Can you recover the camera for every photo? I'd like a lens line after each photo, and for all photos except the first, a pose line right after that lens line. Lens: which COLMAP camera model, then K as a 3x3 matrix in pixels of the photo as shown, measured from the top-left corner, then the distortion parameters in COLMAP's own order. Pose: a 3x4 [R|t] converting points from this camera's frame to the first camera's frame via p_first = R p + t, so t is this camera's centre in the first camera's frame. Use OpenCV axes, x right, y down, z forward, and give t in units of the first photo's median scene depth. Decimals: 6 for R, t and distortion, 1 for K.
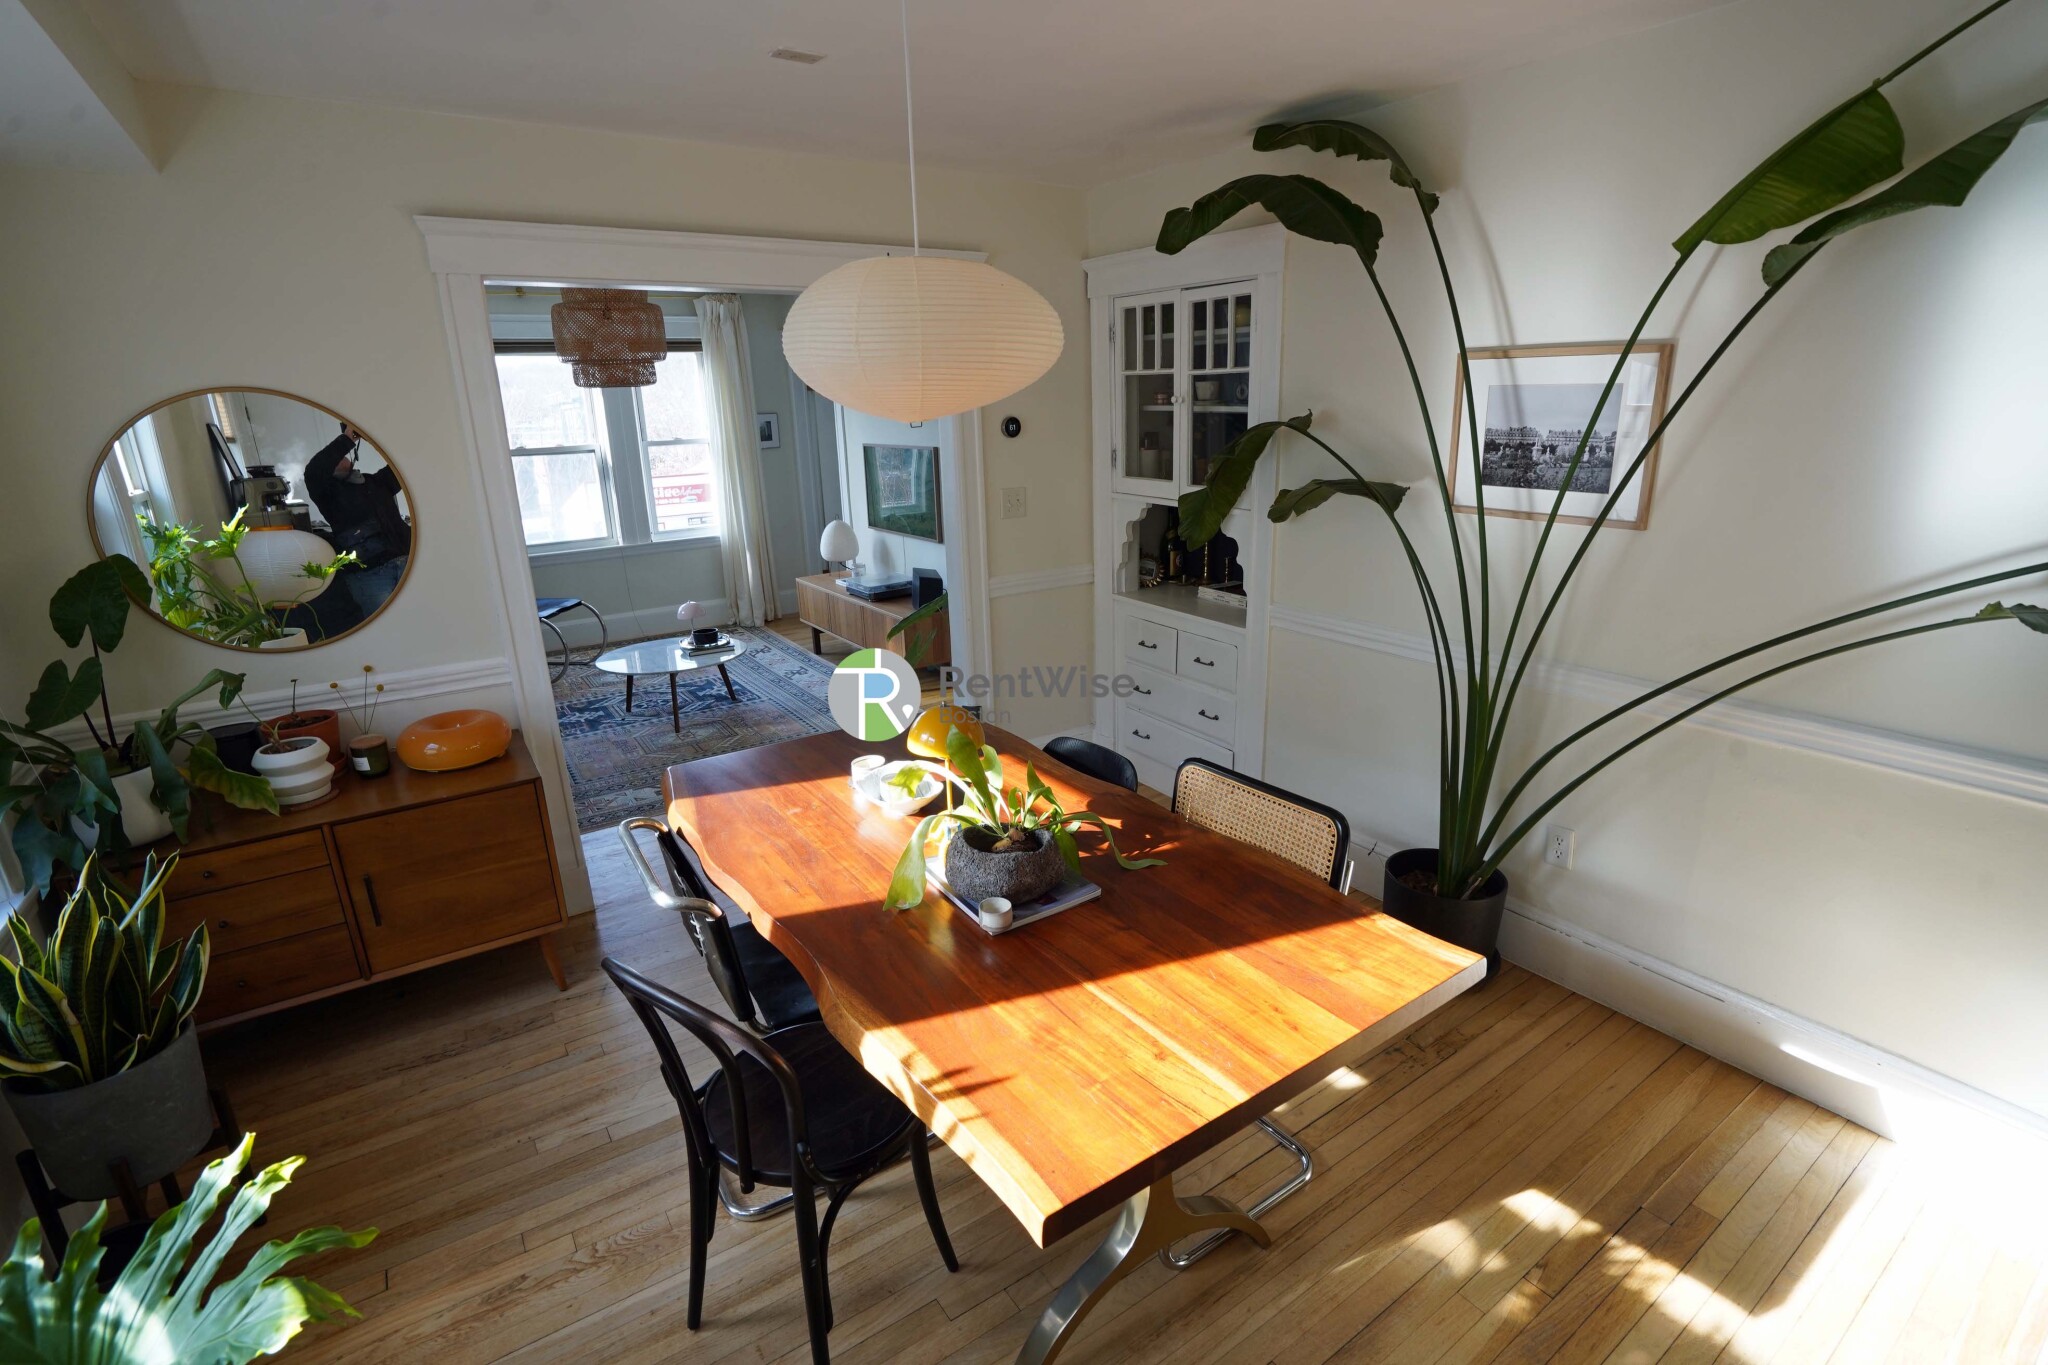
lens RADIAL K [[957.2, 0, 1026.3], [0, 957.2, 687.2], [0, 0, 1]] dist [-0.058338, 0.021048]
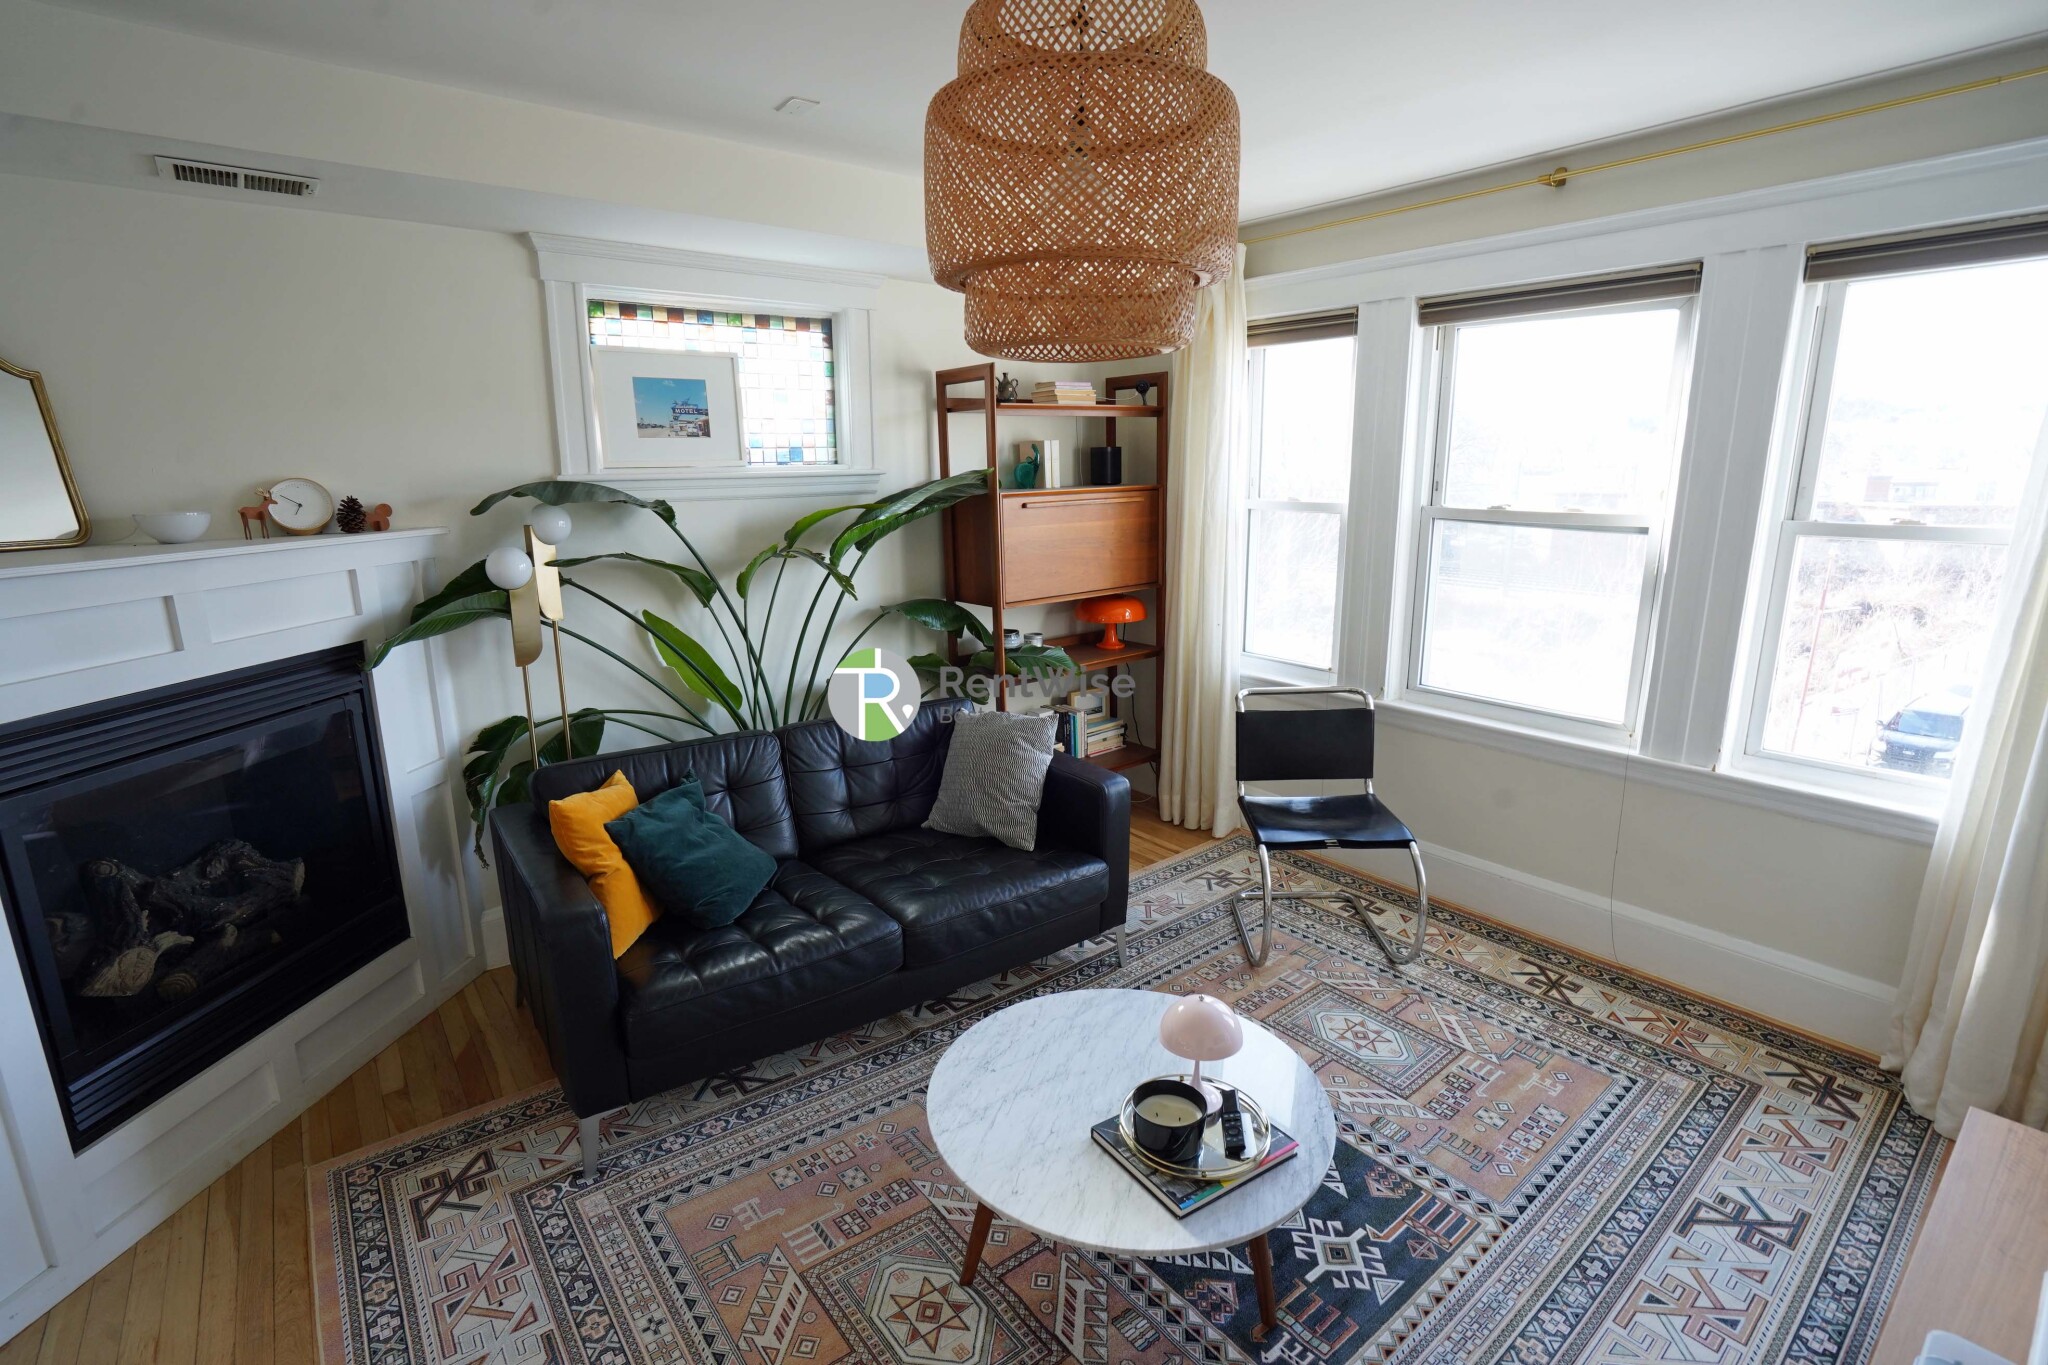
lens RADIAL K [[957.2, 0, 991.6], [0, 957.2, 687.7], [0, 0, 1]] dist [-0.058338, 0.021048]
pose [[0.054815, 0.254584, -0.965496, -0.075775], [-0.278197, 0.932555, 0.230103, -0.318532], [0.958959, 0.255985, 0.121943, 1.084440]]
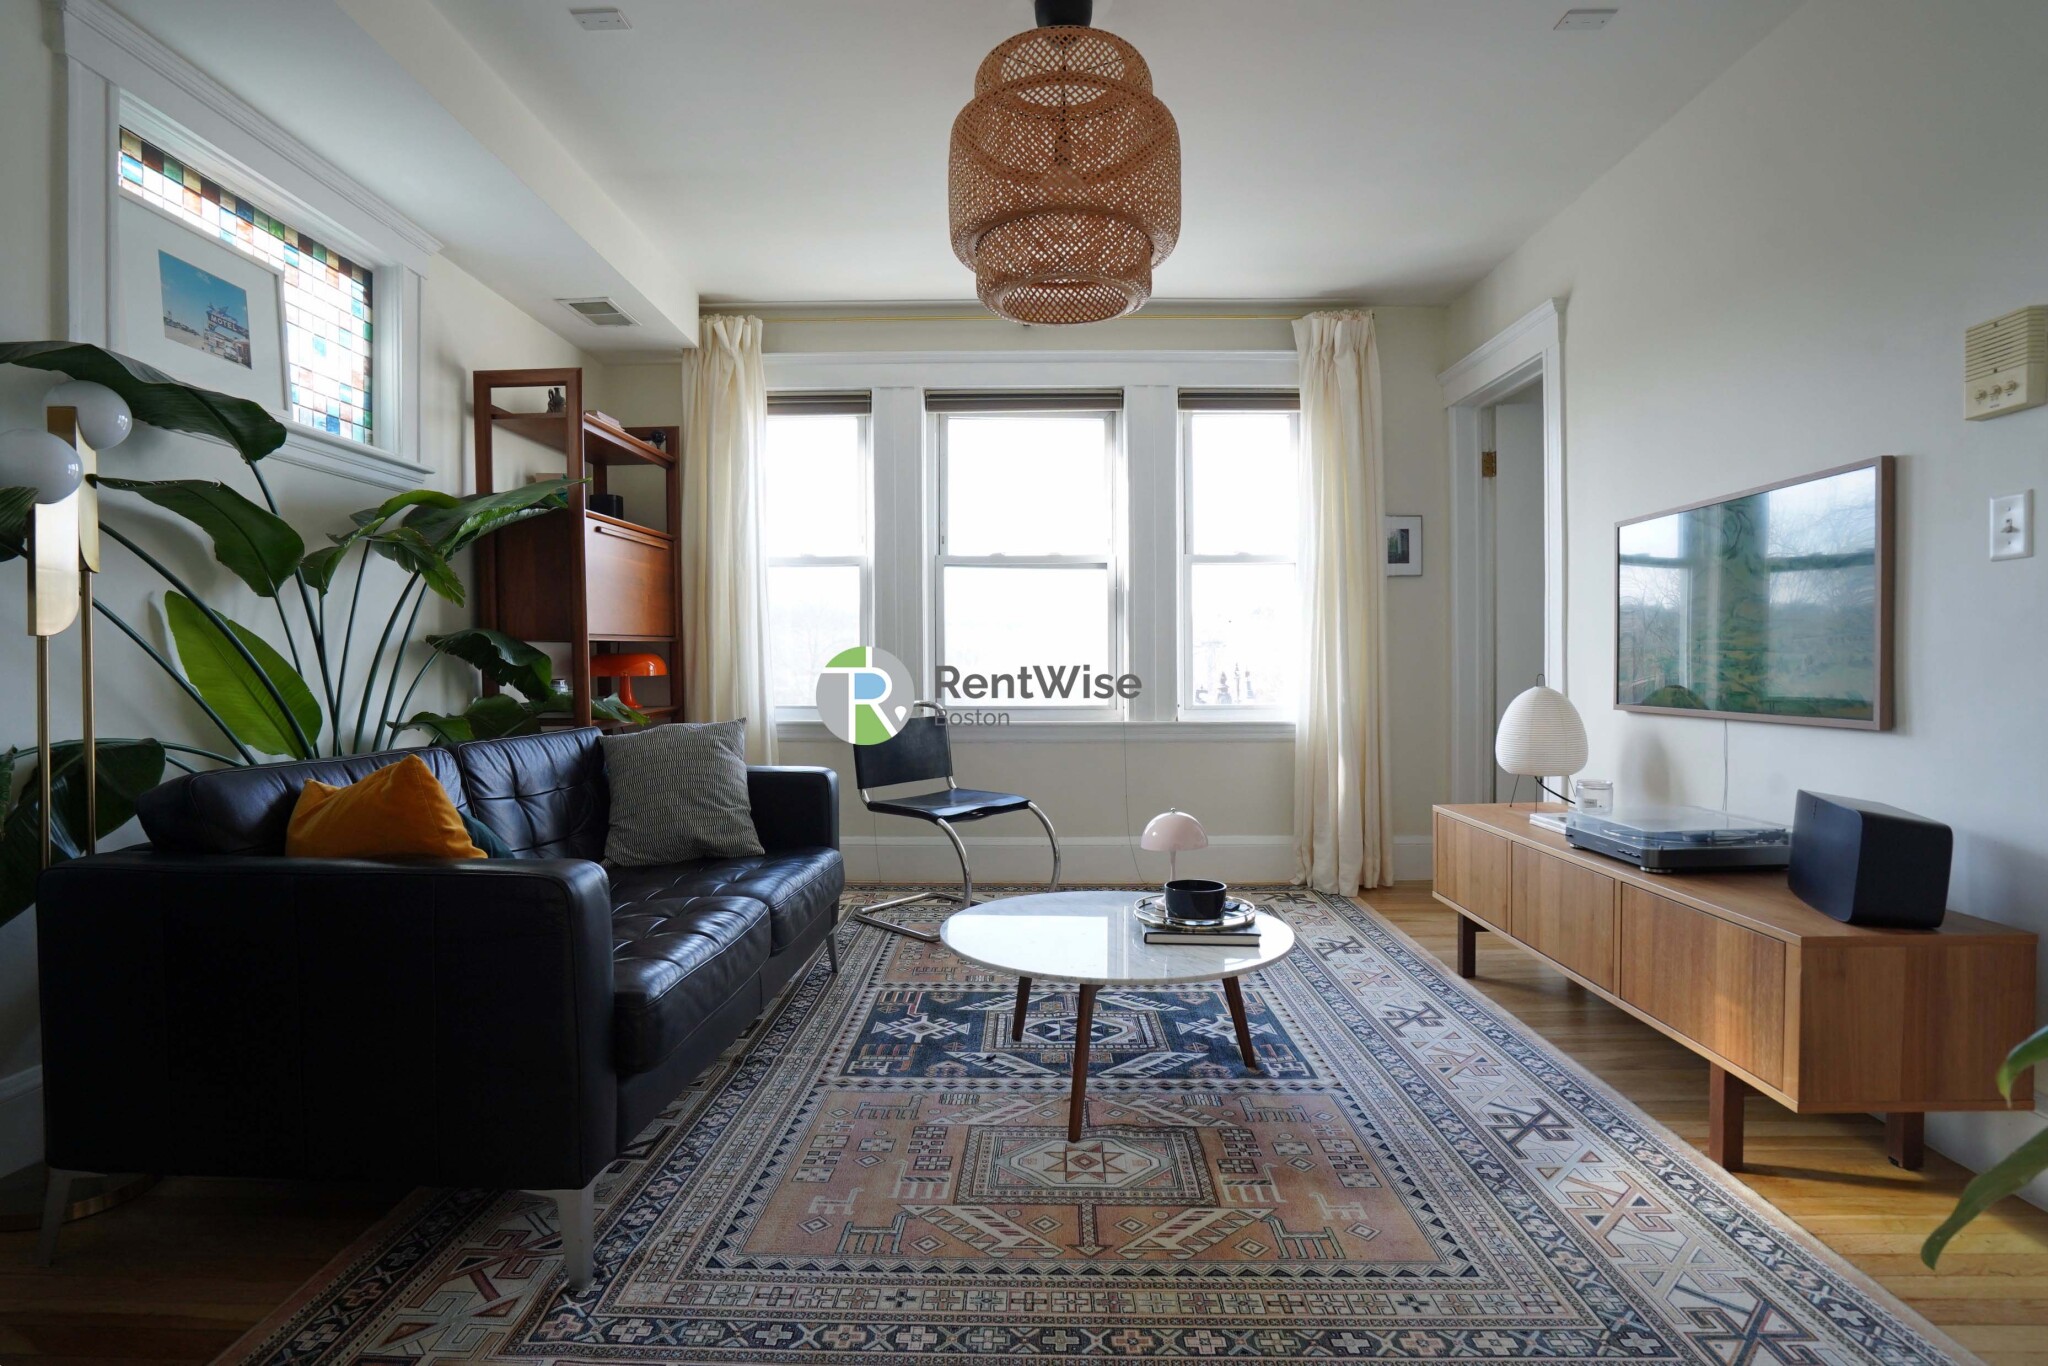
lens RADIAL K [[1024.2, 0, 1011.2], [0, 1024.2, 676.2], [0, 0, 1]] dist [-0.033832, 0.005783]
pose [[0.811968, 0.030205, -0.582919, -0.186074], [-0.185923, 0.960028, -0.209233, -0.048598], [0.553299, 0.278268, 0.785128, 0.734074]]
